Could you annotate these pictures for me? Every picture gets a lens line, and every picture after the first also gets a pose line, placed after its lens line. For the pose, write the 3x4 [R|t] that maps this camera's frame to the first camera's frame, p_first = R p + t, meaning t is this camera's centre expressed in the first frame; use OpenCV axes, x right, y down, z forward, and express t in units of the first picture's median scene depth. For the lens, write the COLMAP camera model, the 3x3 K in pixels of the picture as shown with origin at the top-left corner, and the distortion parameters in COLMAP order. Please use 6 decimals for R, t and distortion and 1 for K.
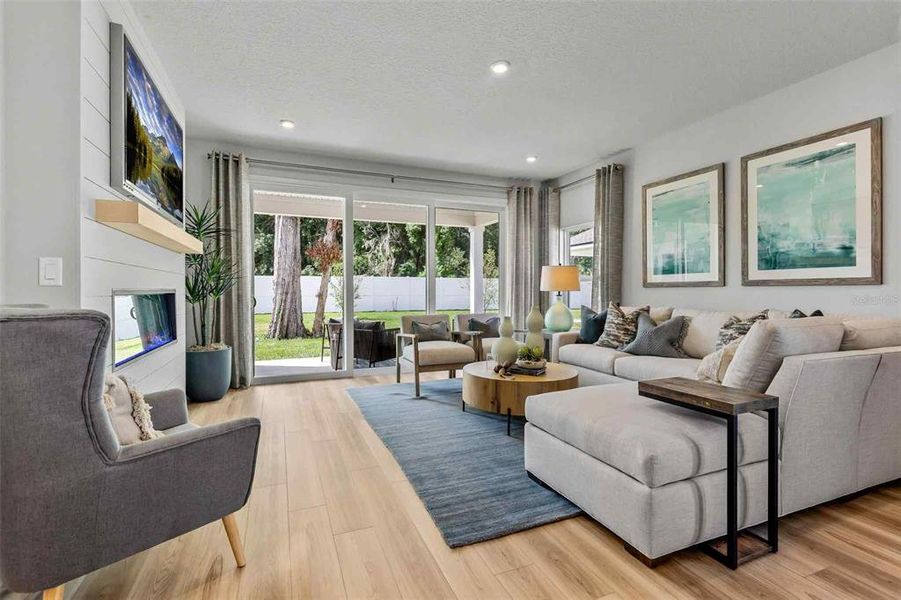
lens RADIAL K [[416.6, 0, 444.0], [0, 416.6, 292.8], [0, 0, 1]] dist [-0.000437, -0.000093]
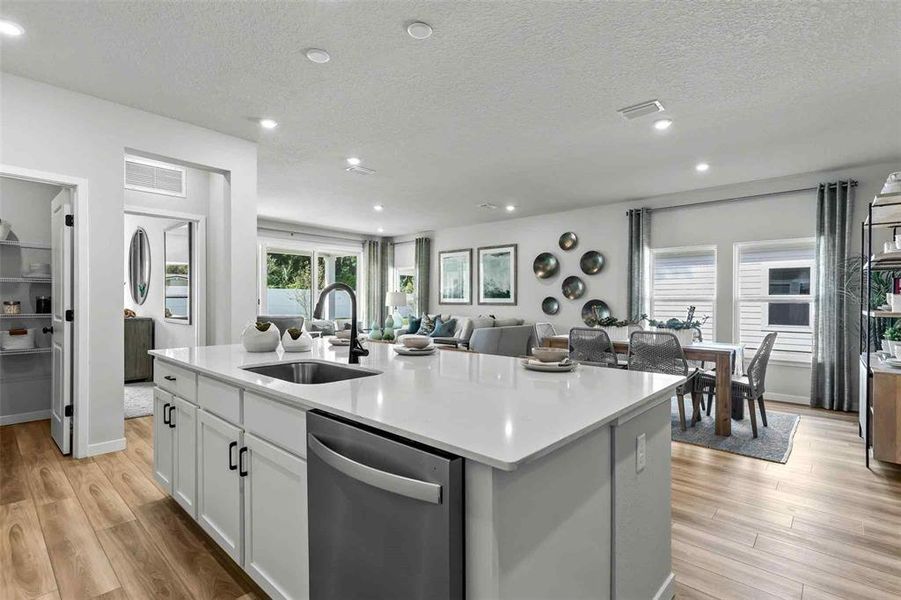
lens RADIAL K [[429.7, 0, 450.5], [0, 429.7, 300.0], [0, 0, 1]] dist [0.000900, 0.000106]
pose [[0.899939, 0.005041, 0.435987, -0.341964], [-0.003194, 0.999983, -0.004969, -0.024512], [-0.436005, 0.003079, 0.899939, -0.817369]]
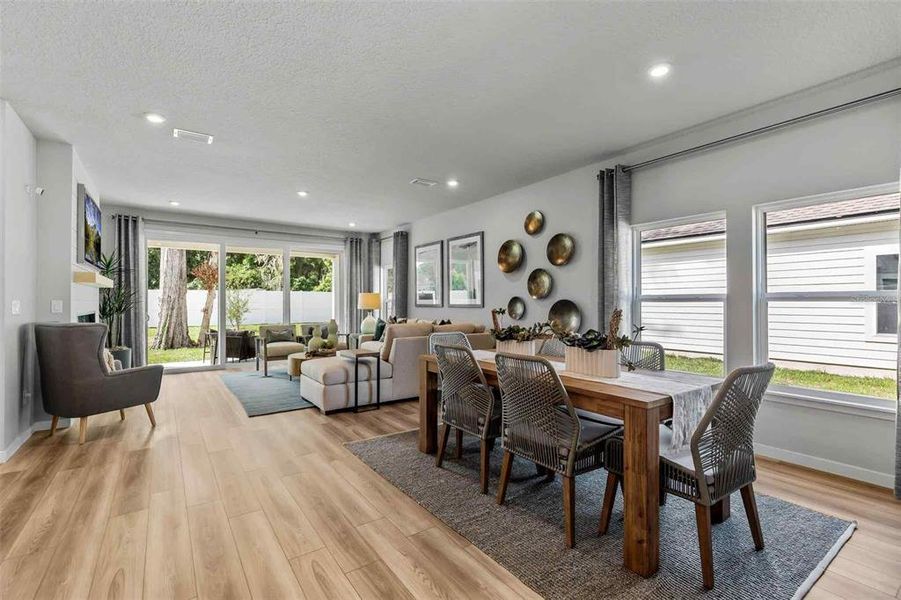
lens RADIAL K [[410.5, 0, 450.5], [0, 410.5, 300.0], [0, 0, 1]] dist [0.003404, 0.000248]
pose [[0.972257, 0.001134, 0.233913, 0.234006], [0.001391, 0.999943, -0.010632, -0.023550], [-0.233912, 0.010663, 0.972199, -0.642802]]
